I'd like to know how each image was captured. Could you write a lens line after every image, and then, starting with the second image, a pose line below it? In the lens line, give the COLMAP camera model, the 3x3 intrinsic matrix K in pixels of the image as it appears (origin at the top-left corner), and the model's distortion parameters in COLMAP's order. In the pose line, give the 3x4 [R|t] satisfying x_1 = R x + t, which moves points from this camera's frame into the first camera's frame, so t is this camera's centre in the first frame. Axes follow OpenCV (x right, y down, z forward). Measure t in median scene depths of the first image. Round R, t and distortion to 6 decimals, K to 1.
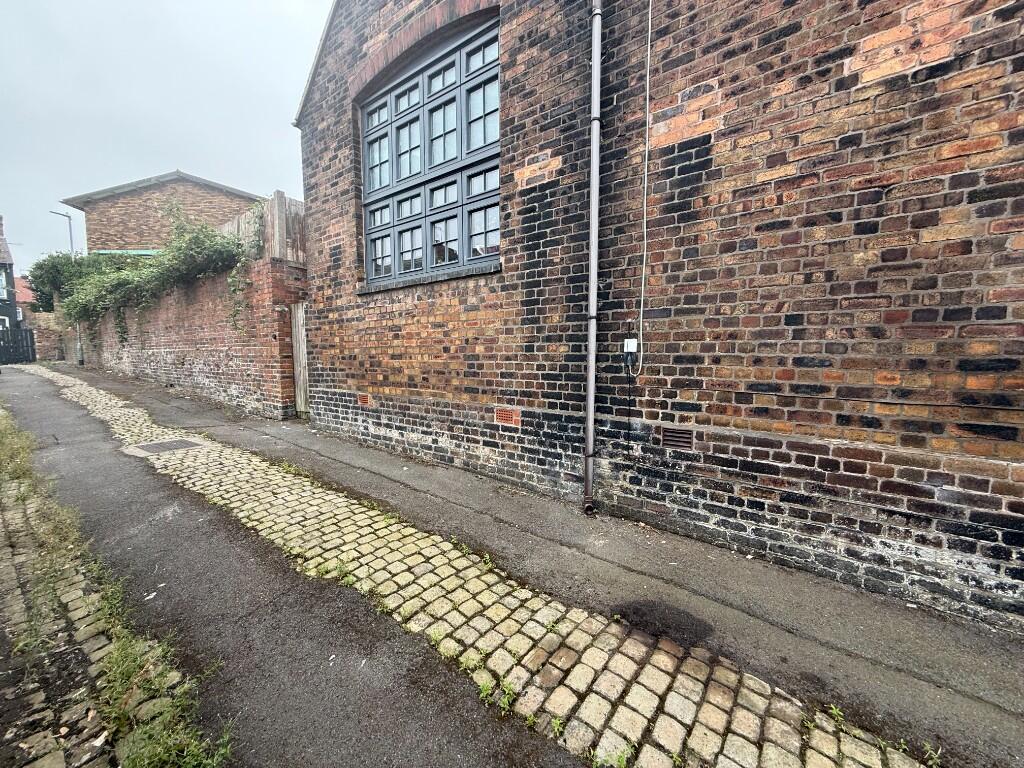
lens RADIAL K [[406.4, 0, 510.1], [0, 406.4, 384.3], [0, 0, 1]] dist [0.000845, -0.000357]
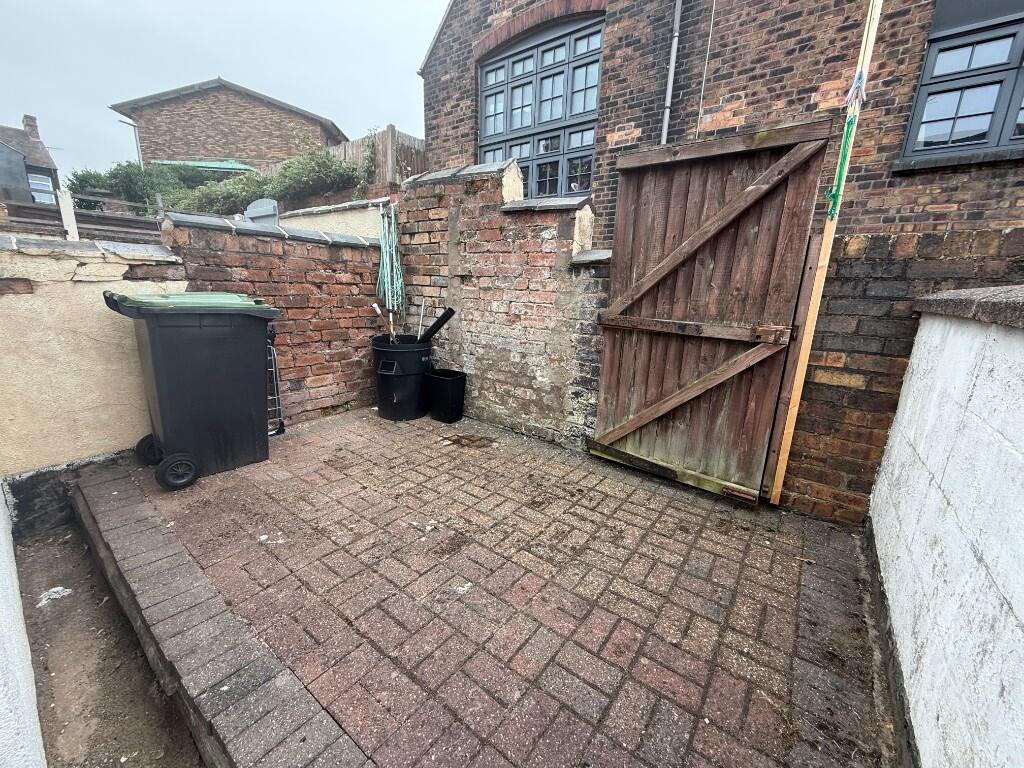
lens RADIAL K [[409.8, 0, 512.0], [0, 409.8, 384.0], [0, 0, 1]] dist [0.001025, -0.000179]
pose [[0.999107, 0.042062, -0.004061, -0.424416], [-0.040841, 0.985807, 0.162842, 0.226883], [0.010853, -0.162530, 0.986644, -0.947582]]
